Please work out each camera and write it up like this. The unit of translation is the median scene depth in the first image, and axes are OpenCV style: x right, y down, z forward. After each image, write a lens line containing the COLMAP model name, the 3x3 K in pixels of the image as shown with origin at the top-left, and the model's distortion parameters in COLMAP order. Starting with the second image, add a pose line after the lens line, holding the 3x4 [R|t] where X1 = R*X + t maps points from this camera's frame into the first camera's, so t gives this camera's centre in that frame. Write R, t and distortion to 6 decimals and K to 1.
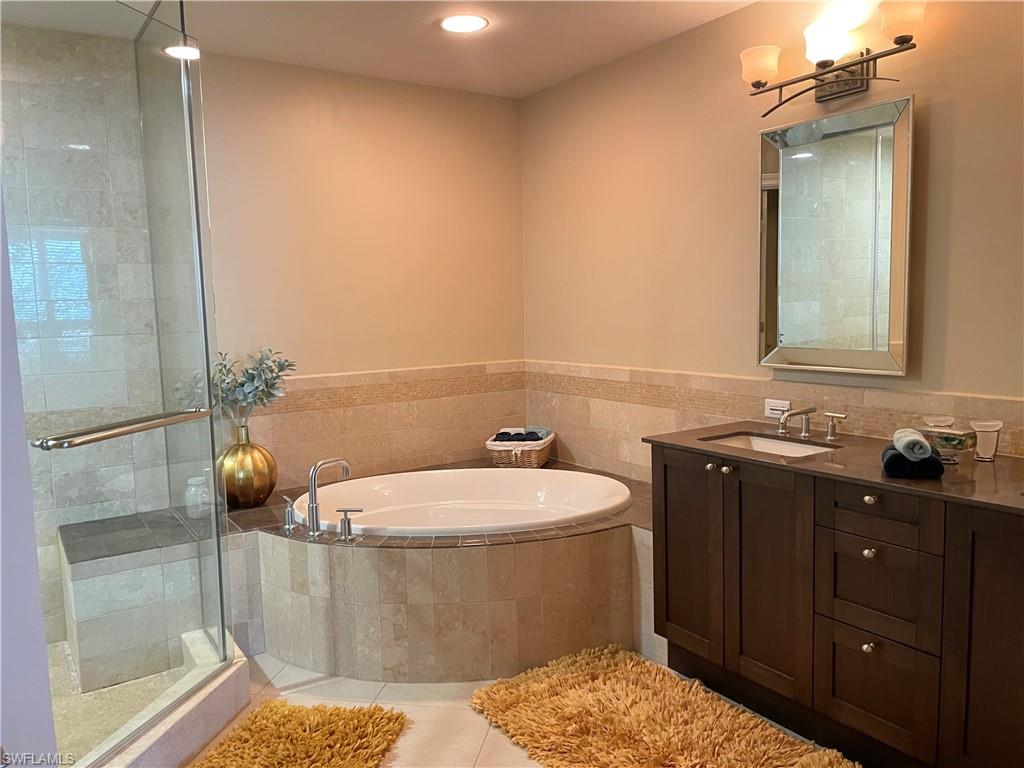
lens RADIAL K [[779.0, 0, 512.2], [0, 779.0, 387.4], [0, 0, 1]] dist [0.094474, -0.118167]
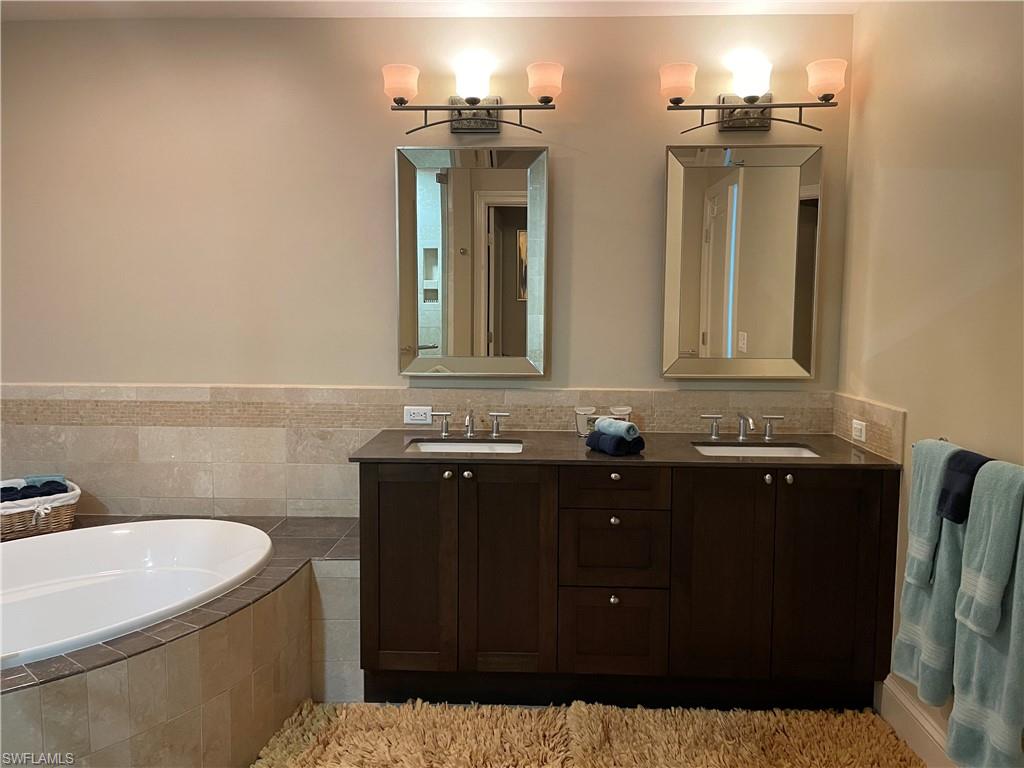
lens RADIAL K [[779.0, 0, 510.7], [0, 779.0, 376.5], [0, 0, 1]] dist [0.094474, -0.118167]
pose [[0.588241, -0.041513, 0.807620, -0.444765], [0.066615, 0.997775, 0.002767, -0.019153], [-0.805938, 0.052172, 0.589697, 0.299758]]
